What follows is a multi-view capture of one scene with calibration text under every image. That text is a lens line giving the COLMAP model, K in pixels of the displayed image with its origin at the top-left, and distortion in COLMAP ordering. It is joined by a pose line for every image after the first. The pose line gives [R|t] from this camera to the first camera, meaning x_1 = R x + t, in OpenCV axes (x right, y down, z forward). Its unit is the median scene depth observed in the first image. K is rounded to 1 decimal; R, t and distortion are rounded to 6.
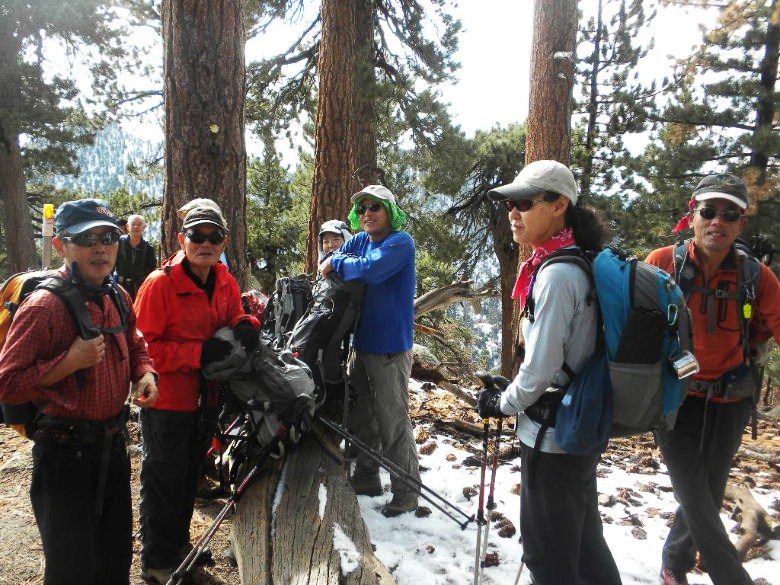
lens RADIAL K [[824.4, 0, 390.0], [0, 824.4, 292.5], [0, 0, 1]] dist [0.069502, -0.014237]
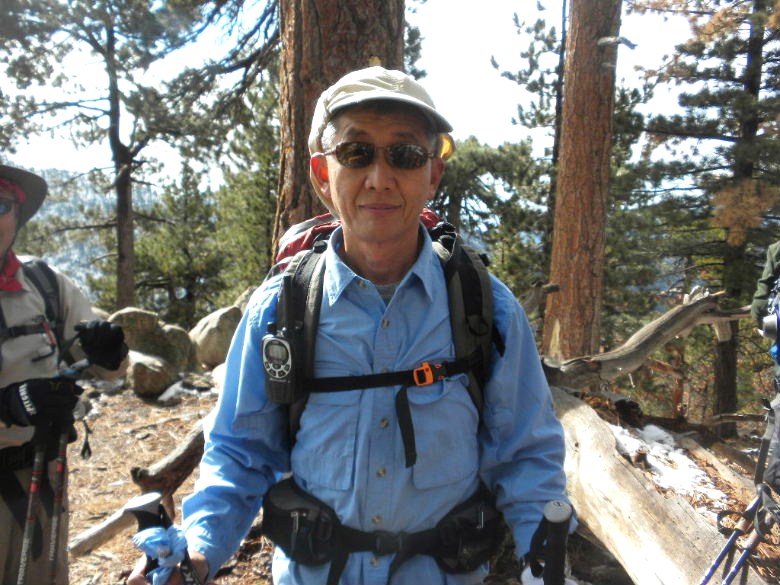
lens RADIAL K [[824.4, 0, 390.0], [0, 824.4, 292.5], [0, 0, 1]] dist [0.069502, -0.014237]
pose [[0.992470, -0.019064, 0.120992, -0.070492], [0.023071, 0.999228, -0.031805, -0.000052], [-0.120292, 0.034357, 0.992144, 0.093171]]
